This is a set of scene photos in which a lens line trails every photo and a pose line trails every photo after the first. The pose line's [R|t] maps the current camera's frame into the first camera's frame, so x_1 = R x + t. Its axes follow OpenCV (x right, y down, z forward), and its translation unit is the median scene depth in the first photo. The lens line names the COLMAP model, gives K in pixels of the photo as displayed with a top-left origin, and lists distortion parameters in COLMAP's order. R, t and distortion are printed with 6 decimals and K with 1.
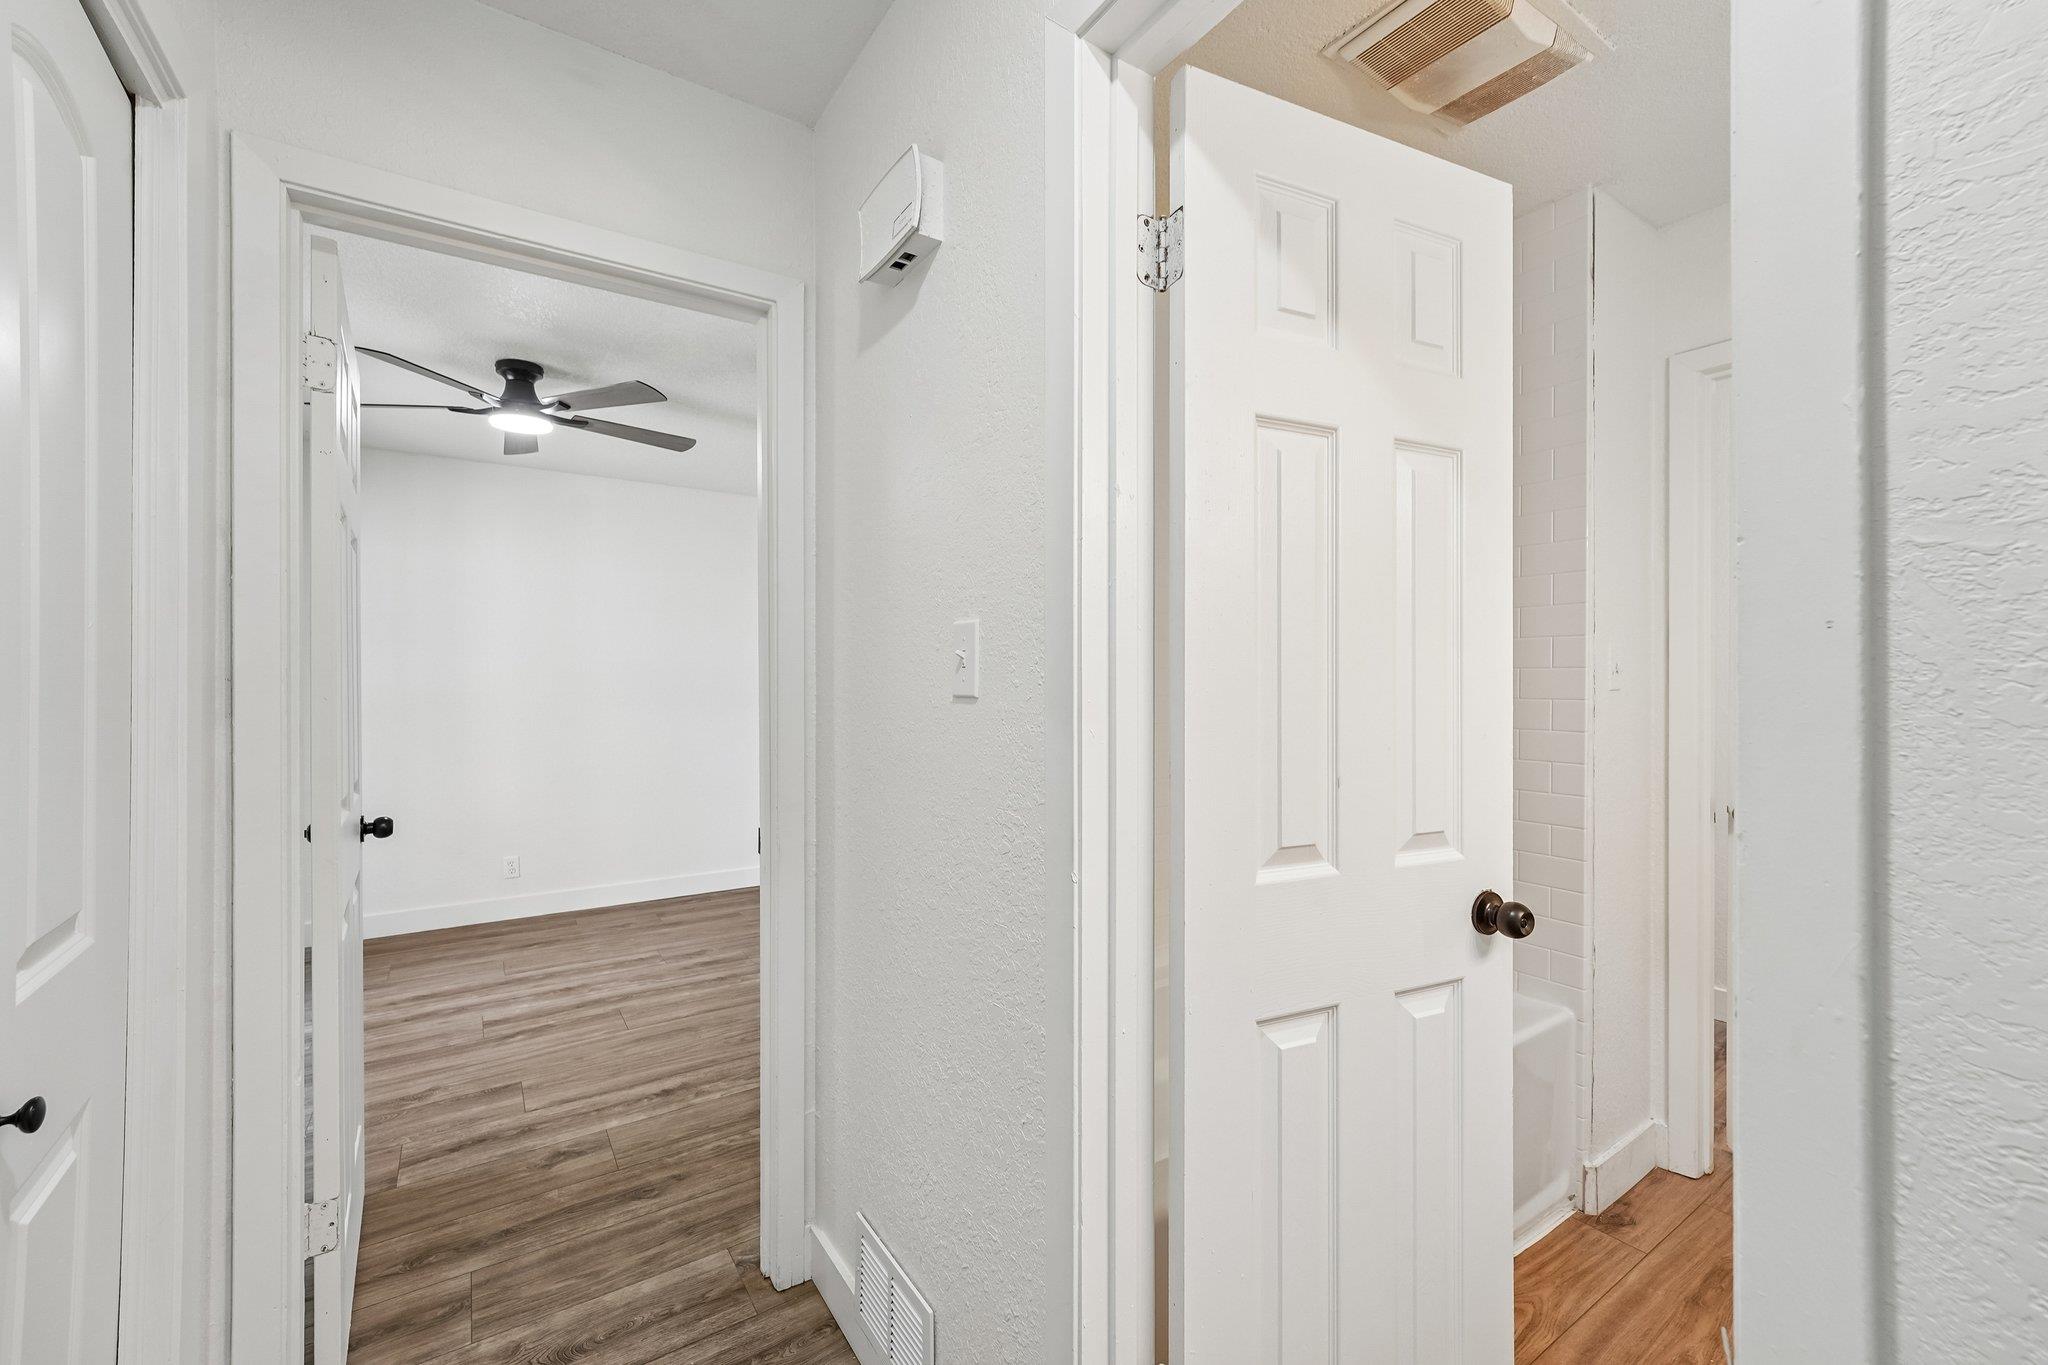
lens RADIAL K [[836.5, 0, 1024.9], [0, 836.5, 687.0], [0, 0, 1]] dist [-0.015844, 0.000244]
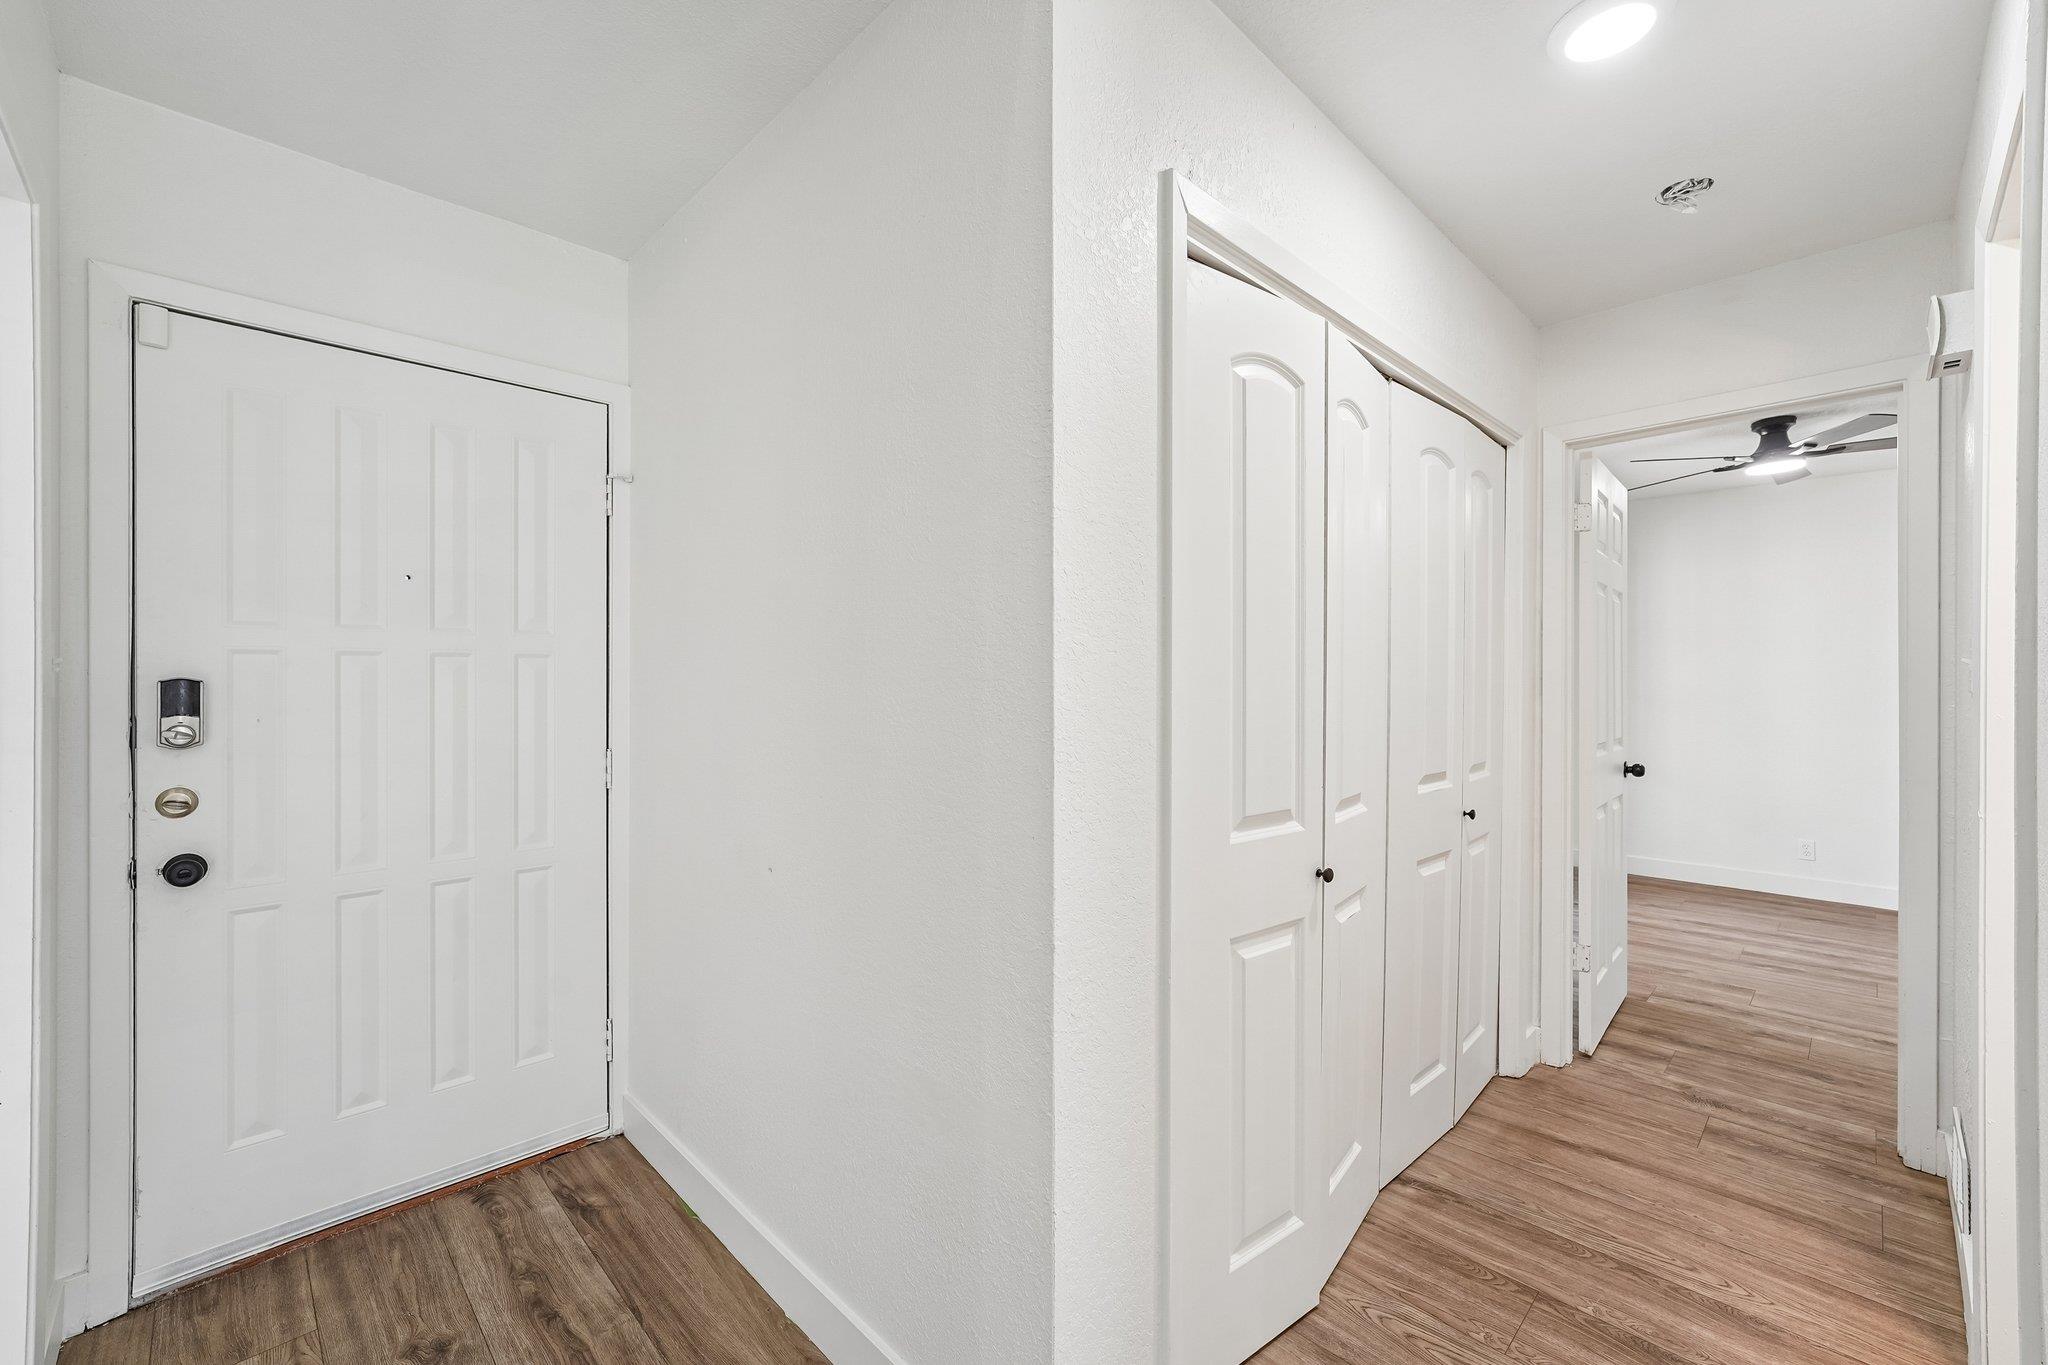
lens RADIAL K [[836.5, 0, 1021.6], [0, 836.5, 674.8], [0, 0, 1]] dist [-0.015844, 0.000244]
pose [[0.183928, -0.003702, -0.982933, 0.526737], [-0.003979, 0.999982, -0.004510, -0.005199], [0.982932, 0.004741, 0.183910, -0.427804]]
